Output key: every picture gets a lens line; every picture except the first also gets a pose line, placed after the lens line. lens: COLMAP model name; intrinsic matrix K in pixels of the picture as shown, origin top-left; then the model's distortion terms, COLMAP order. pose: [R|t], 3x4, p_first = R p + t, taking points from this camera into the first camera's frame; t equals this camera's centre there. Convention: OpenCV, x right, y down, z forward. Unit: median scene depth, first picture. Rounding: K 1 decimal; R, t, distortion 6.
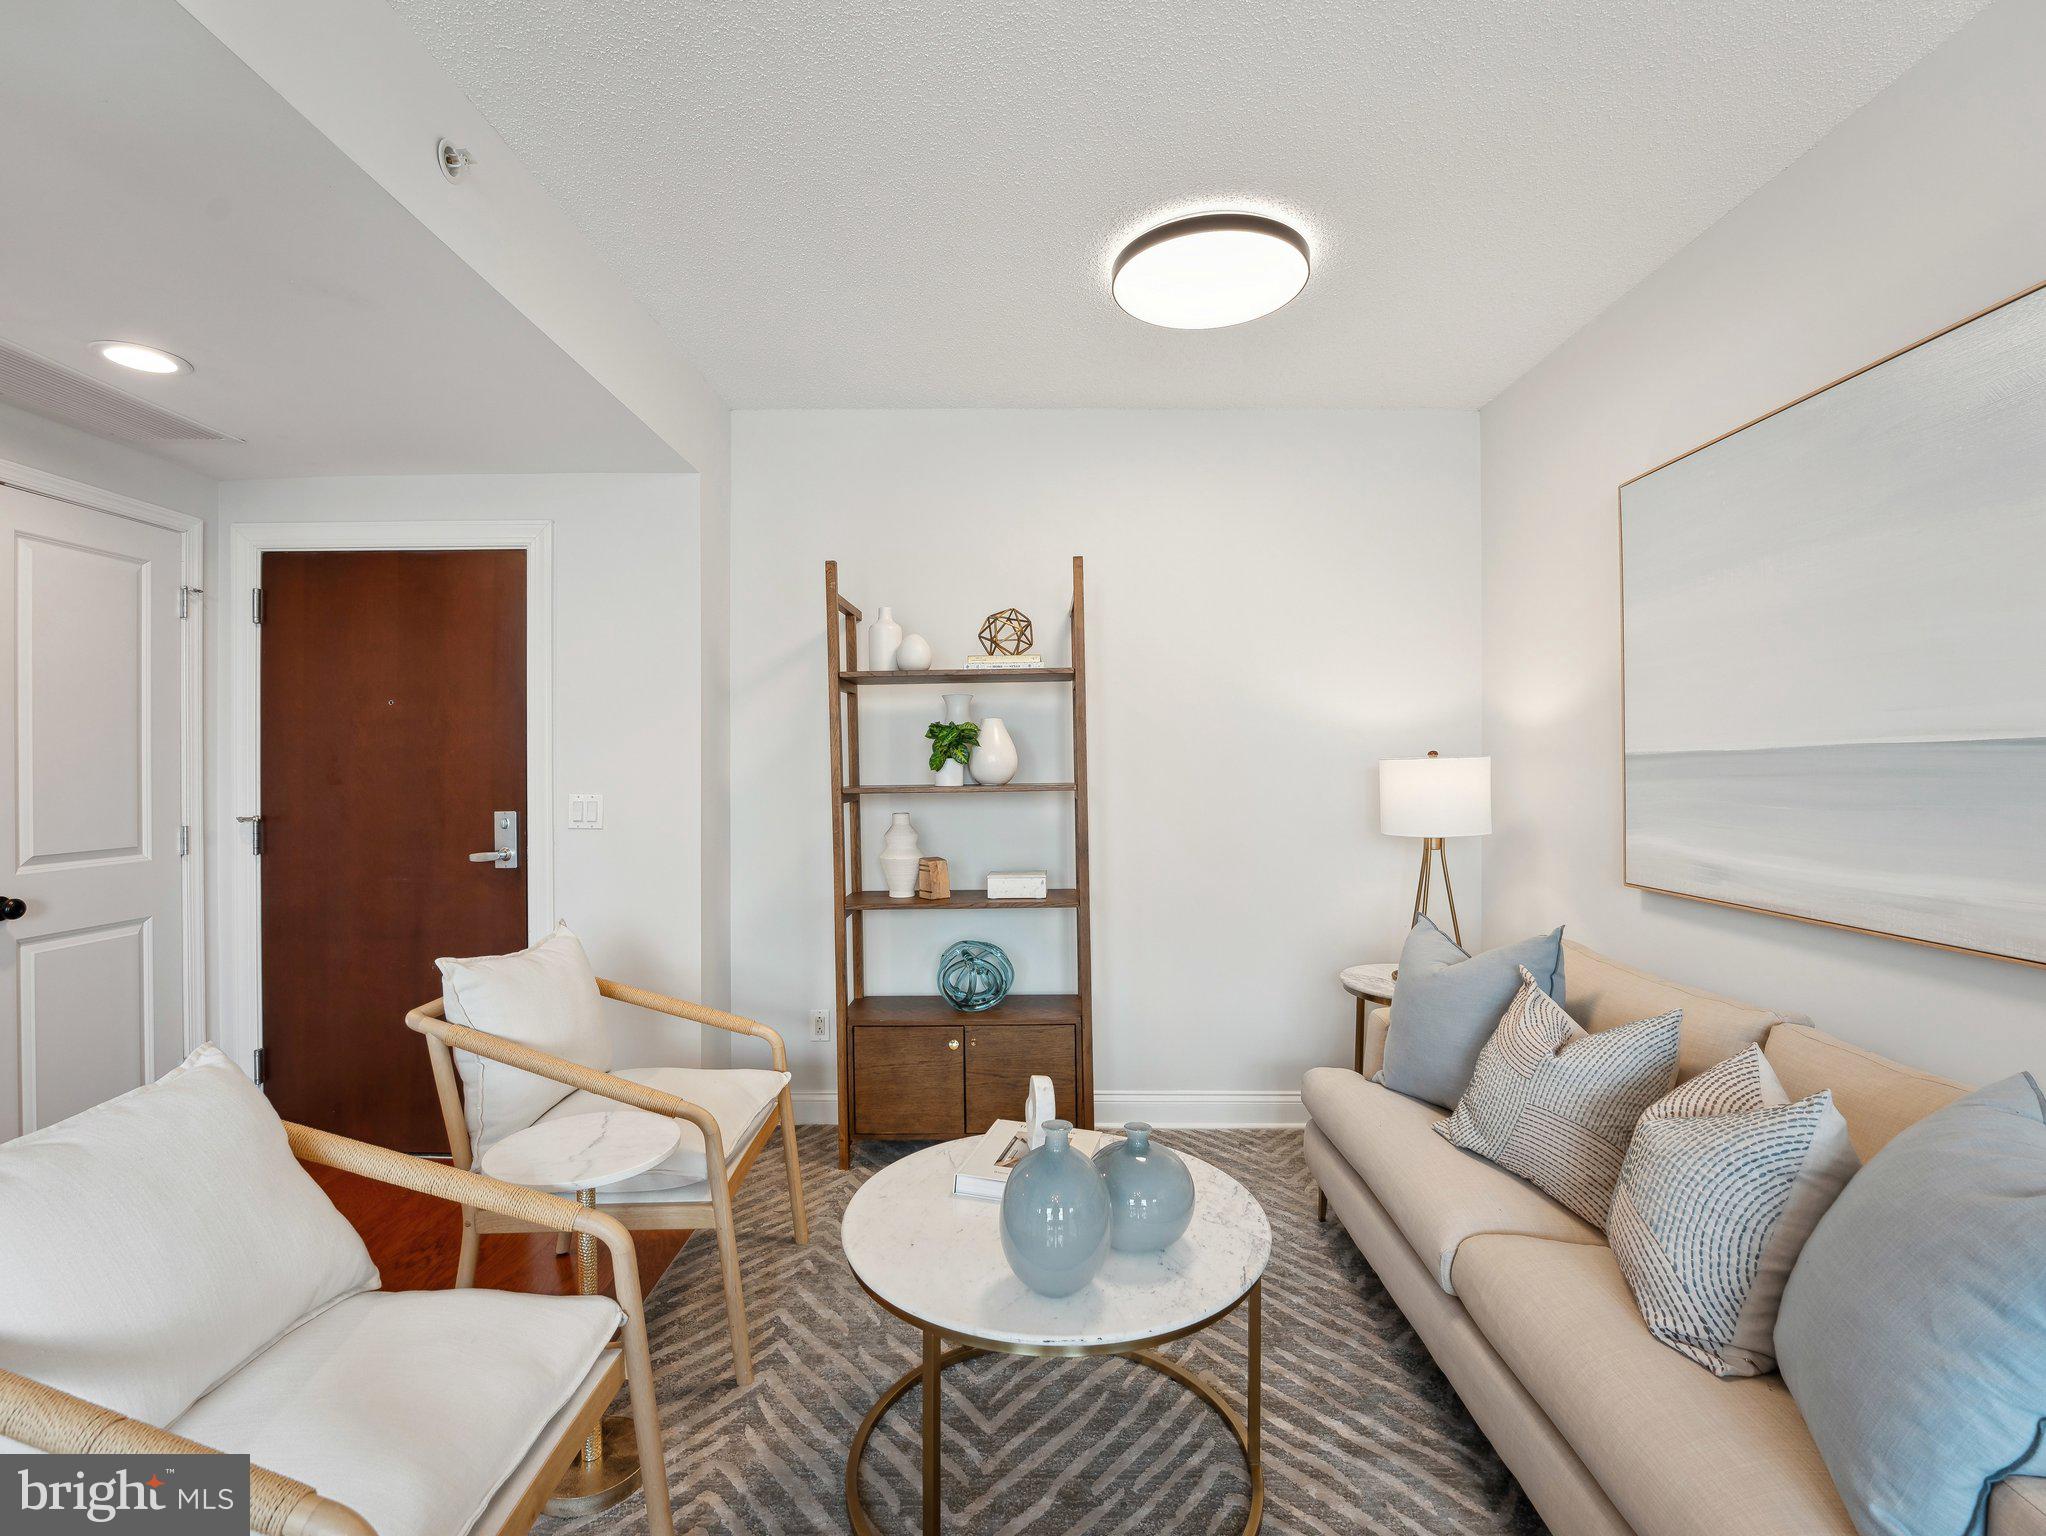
lens RADIAL K [[937.5, 0, 1024.2], [0, 937.5, 769.8], [0, 0, 1]] dist [-0.026275, 0.001199]
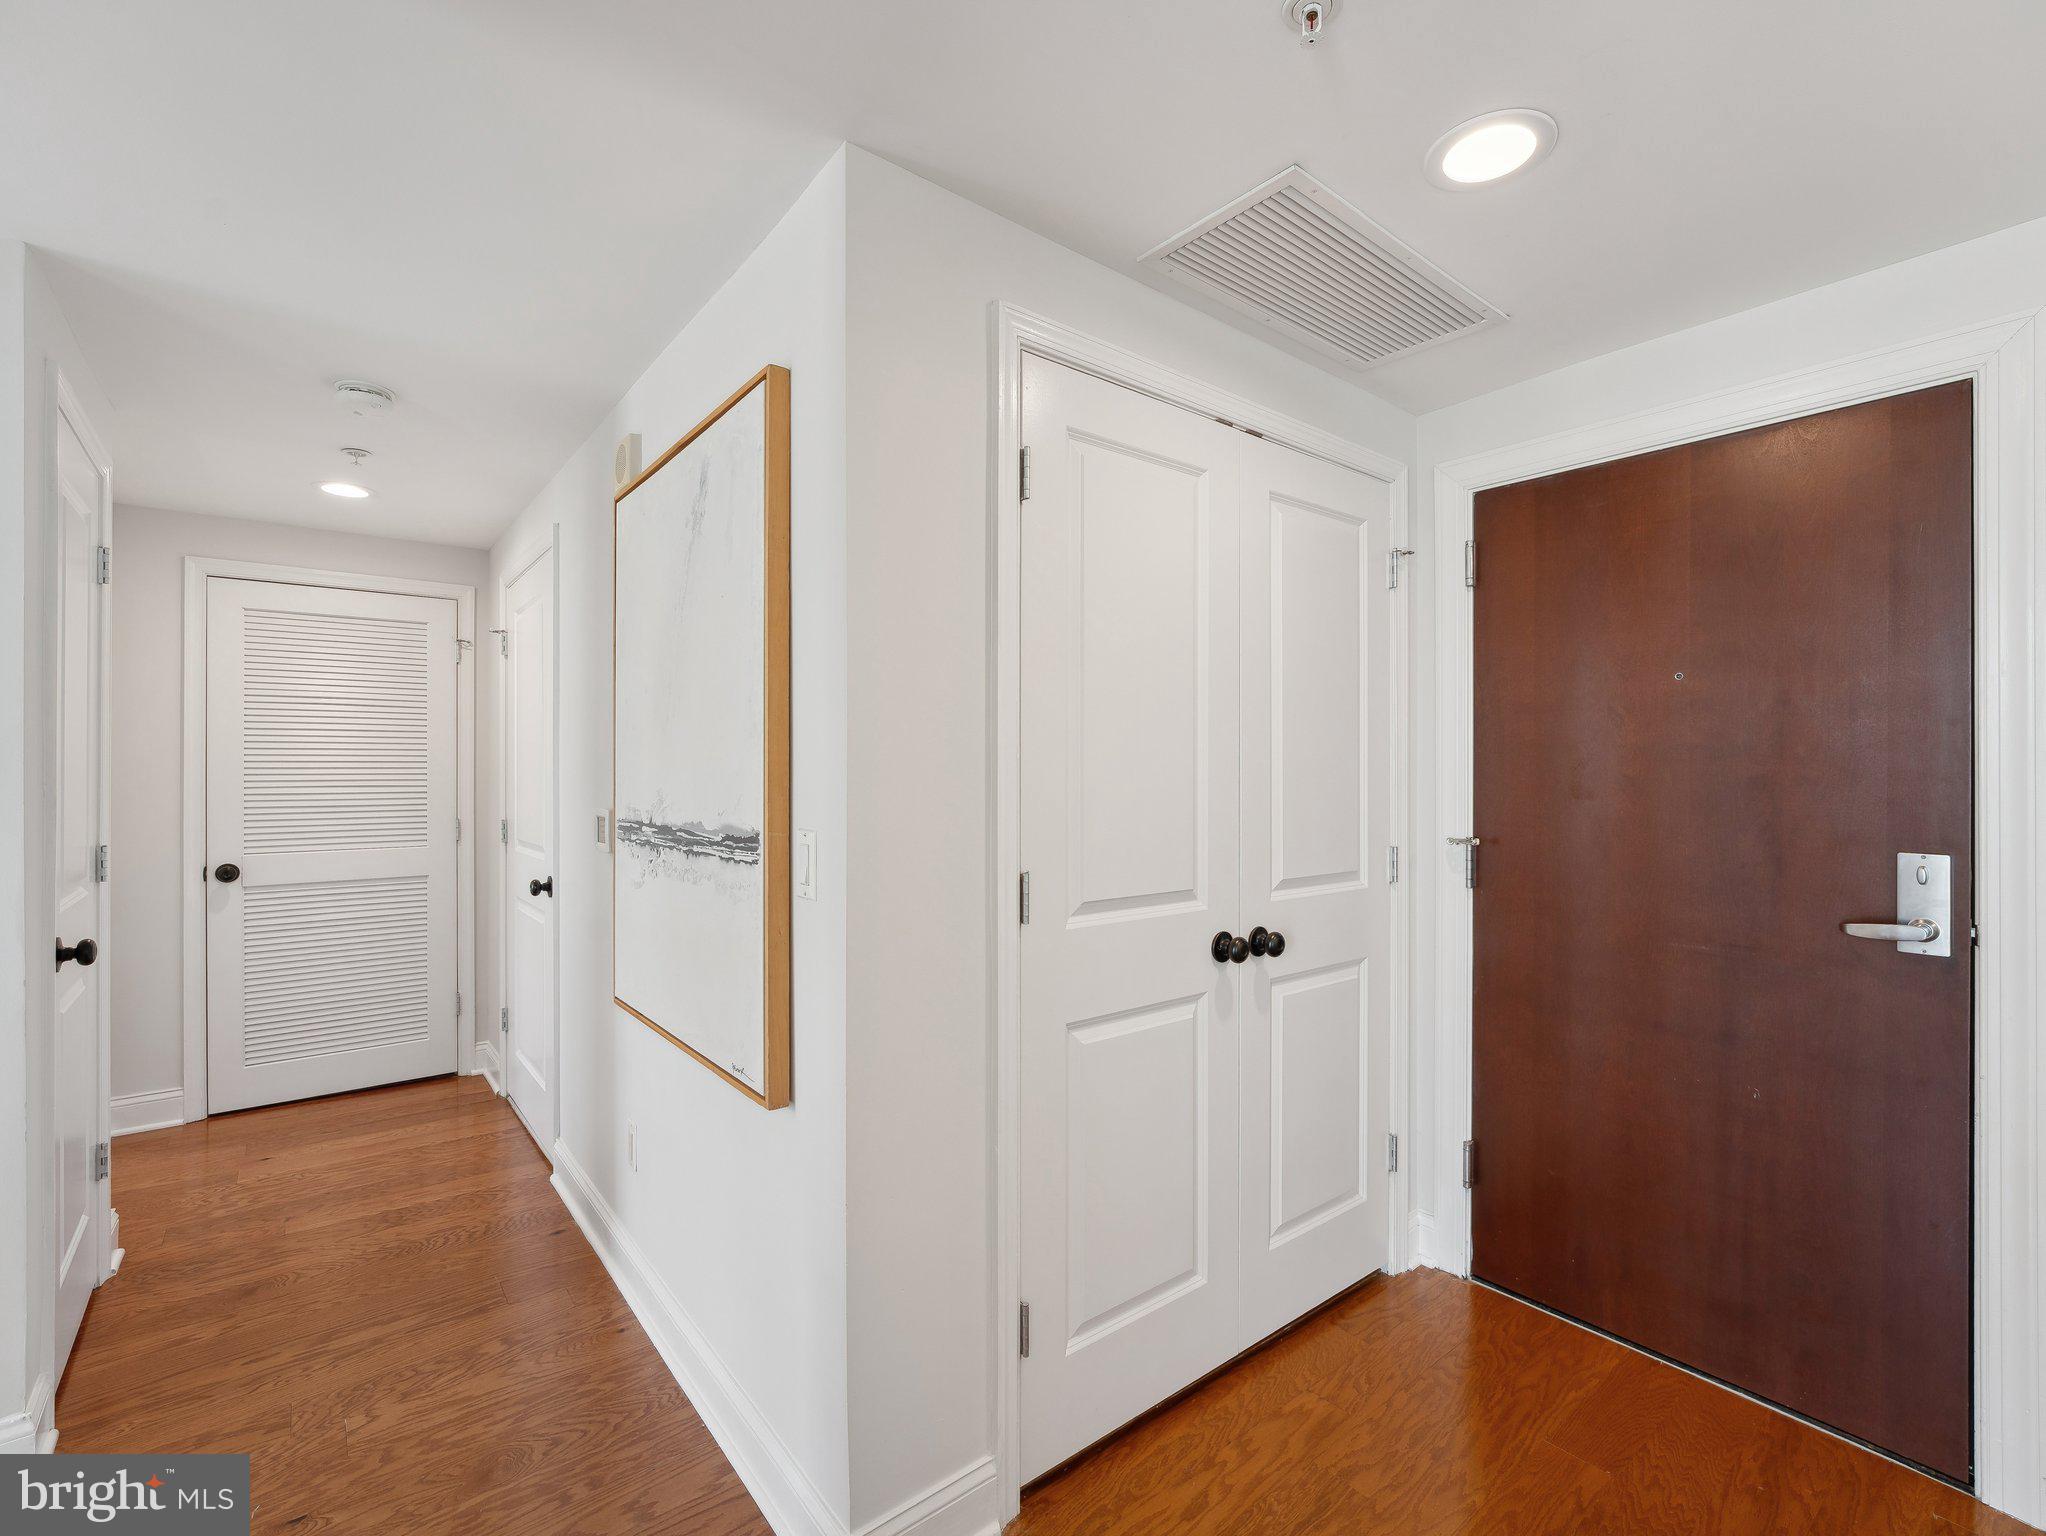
lens RADIAL K [[938.8, 0, 1023.0], [0, 938.8, 768.0], [0, 0, 1]] dist [-0.002471, -0.000463]
pose [[0.625008, -0.001253, -0.780617, -0.461212], [-0.005772, 0.999964, -0.006226, -0.000555], [0.780597, 0.008397, 0.624978, 0.223944]]
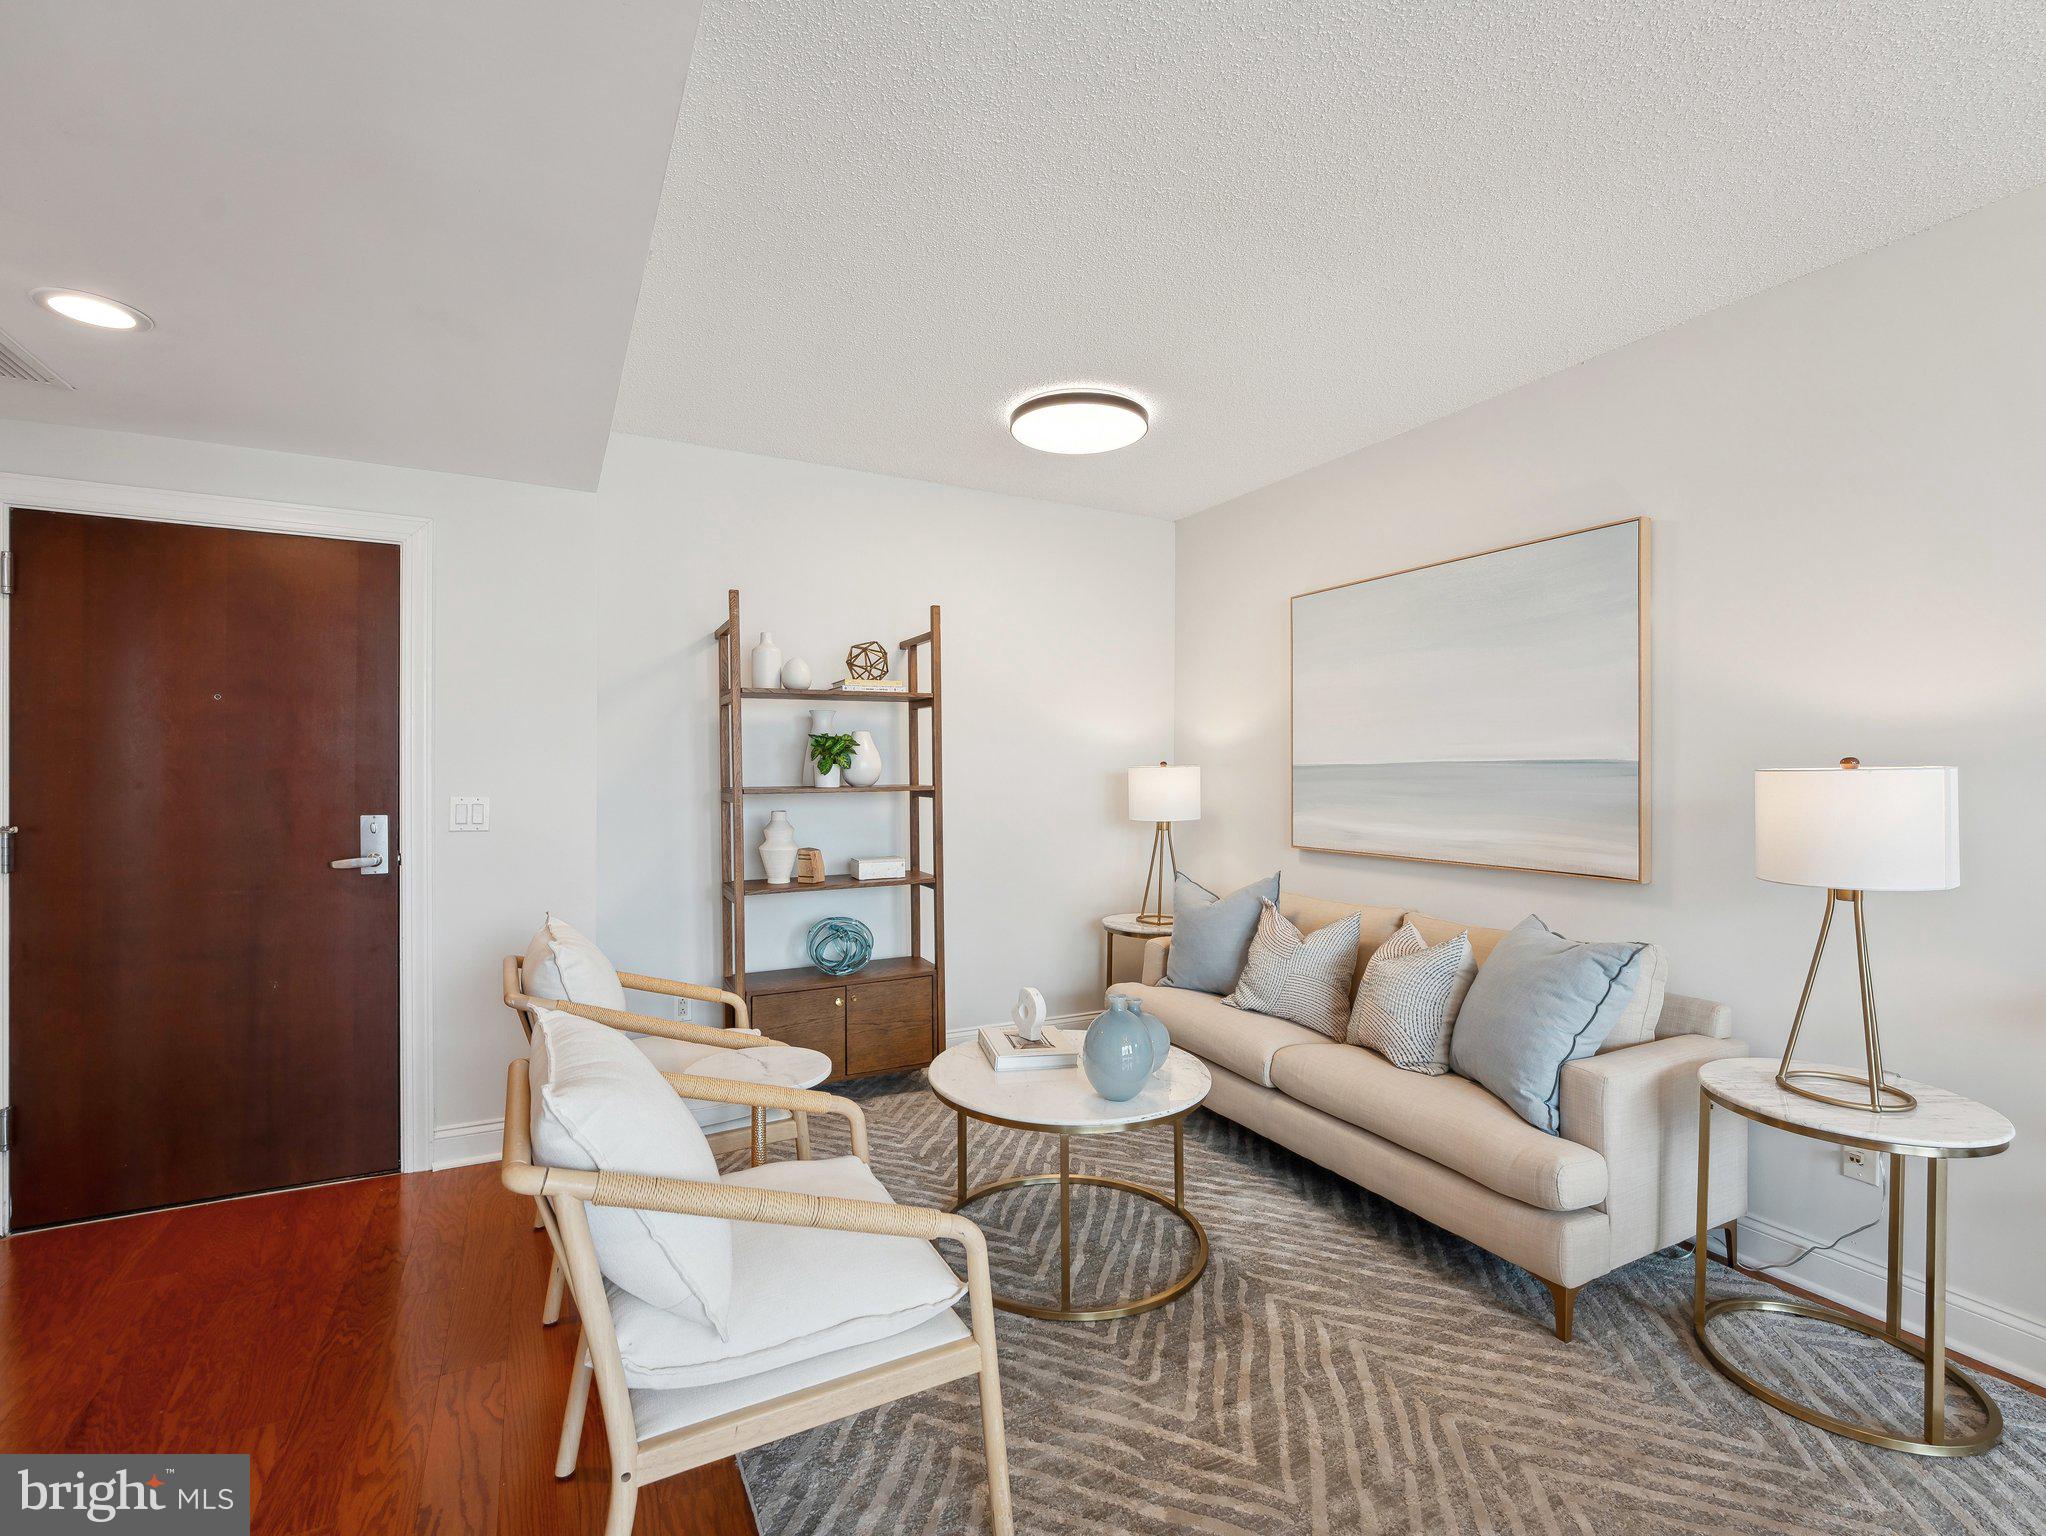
lens RADIAL K [[929.9, 0, 1028.2], [0, 929.9, 776.3], [0, 0, 1]] dist [-0.004473, -0.000615]
pose [[0.883066, 0.002200, 0.469244, -0.415024], [-0.004705, 0.999980, 0.004168, -0.002765], [-0.469226, -0.005888, 0.883059, -0.165594]]
